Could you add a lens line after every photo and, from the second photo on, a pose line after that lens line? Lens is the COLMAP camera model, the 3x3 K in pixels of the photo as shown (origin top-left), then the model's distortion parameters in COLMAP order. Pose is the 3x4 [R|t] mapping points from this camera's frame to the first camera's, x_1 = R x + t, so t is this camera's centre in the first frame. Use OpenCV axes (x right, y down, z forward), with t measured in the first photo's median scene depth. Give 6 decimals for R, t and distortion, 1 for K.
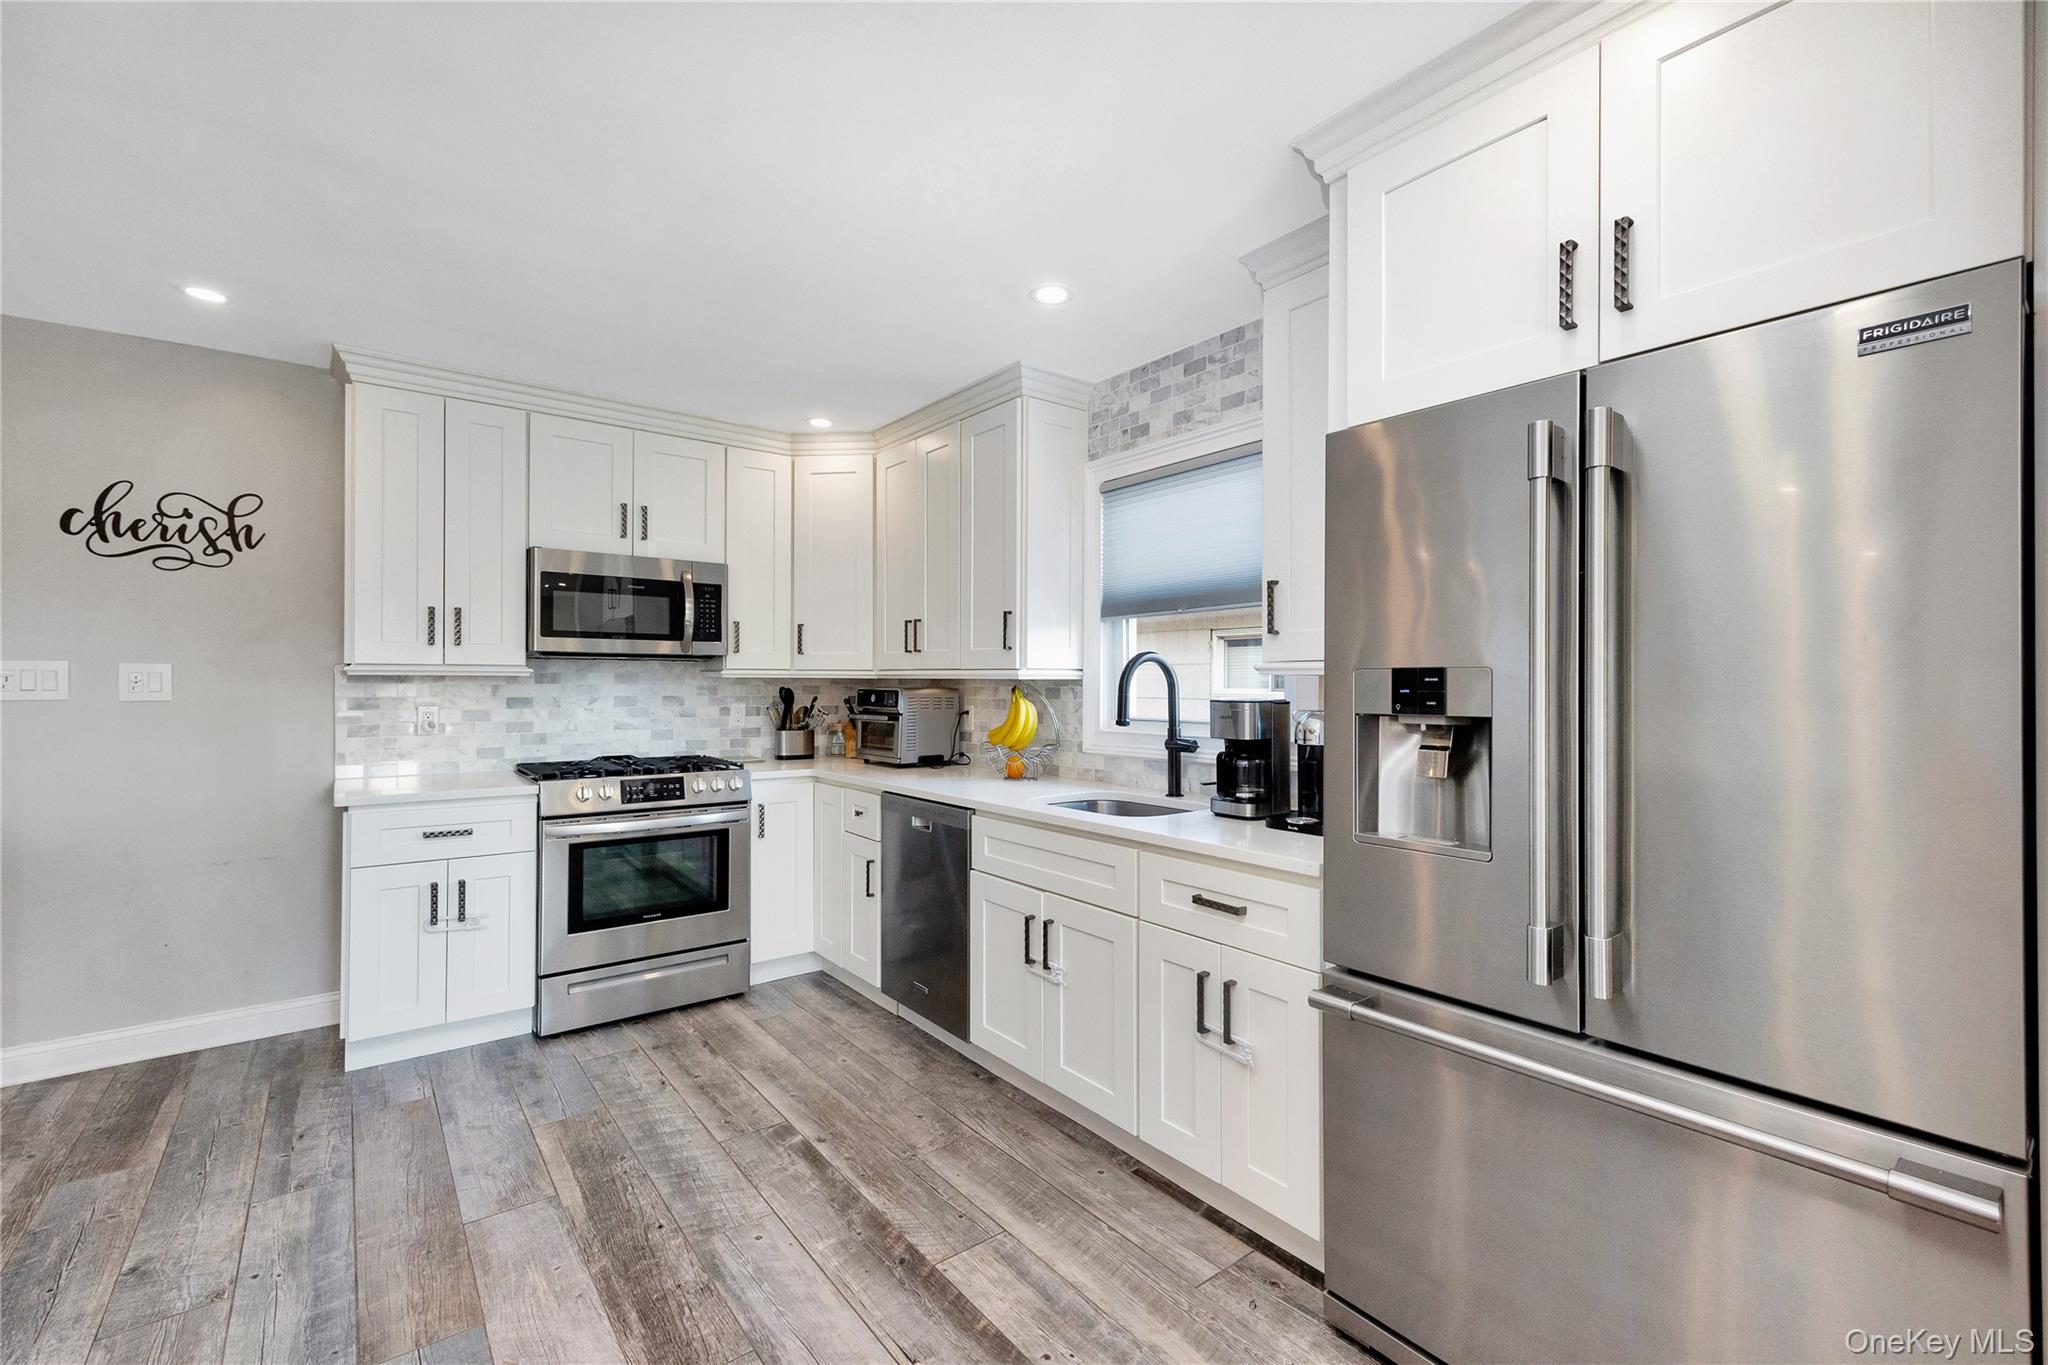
lens RADIAL K [[875.8, 0, 1023.7], [0, 875.8, 681.4], [0, 0, 1]] dist [0.003845, -0.000157]
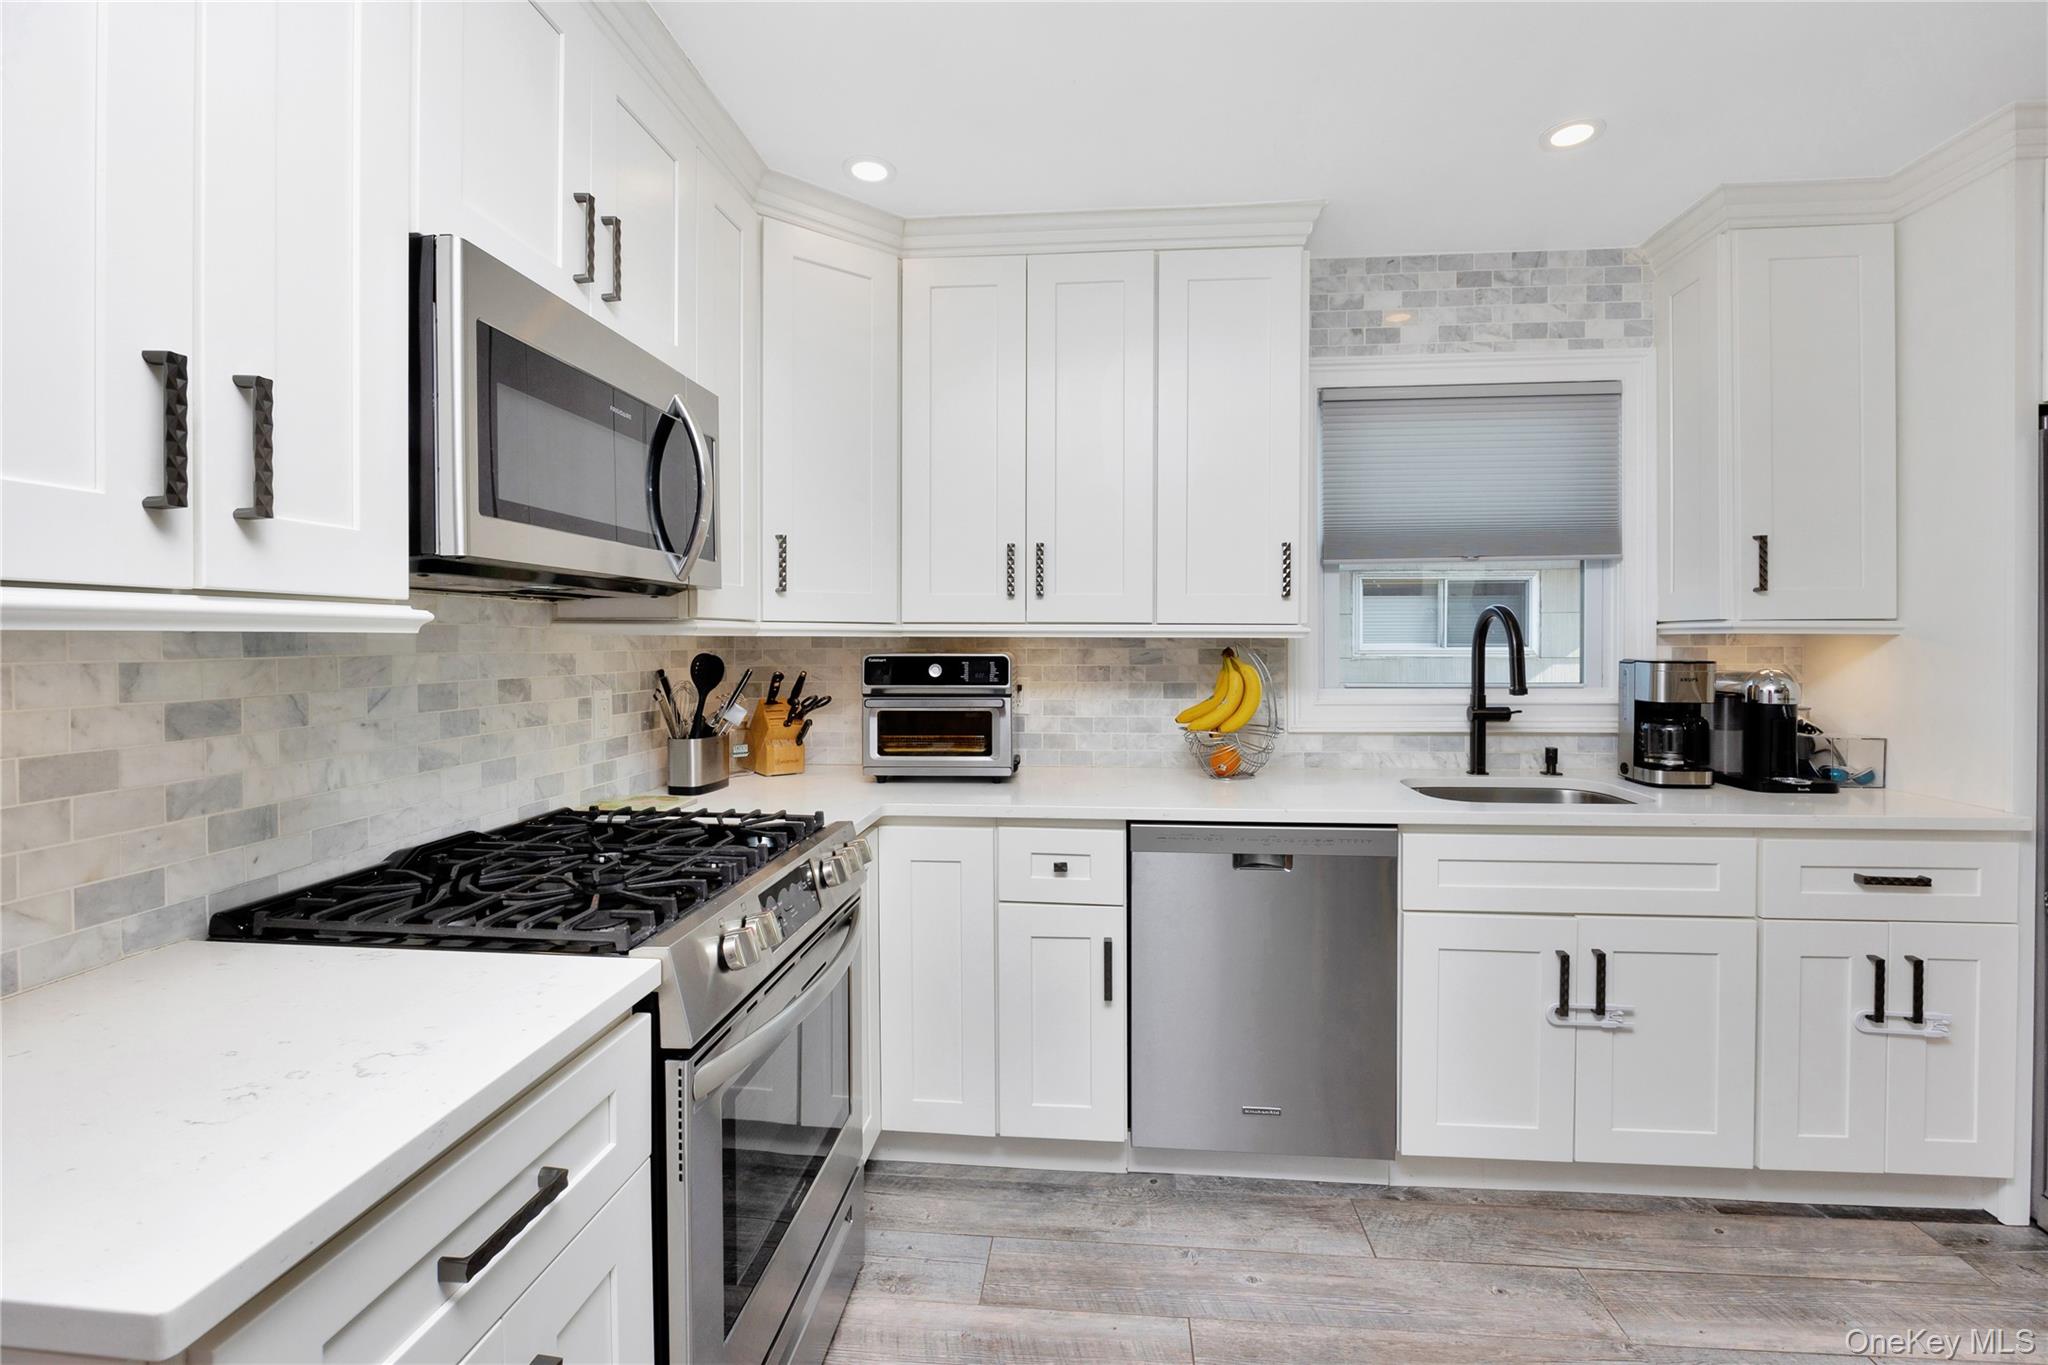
lens RADIAL K [[900.9, 0, 1033.7], [0, 900.9, 646.7], [0, 0, 1]] dist [-0.012483, 0.000124]
pose [[0.683227, -0.012032, 0.730106, -0.721073], [0.001949, 0.999891, 0.014655, -0.007127], [-0.730203, -0.008589, 0.683176, 0.672627]]
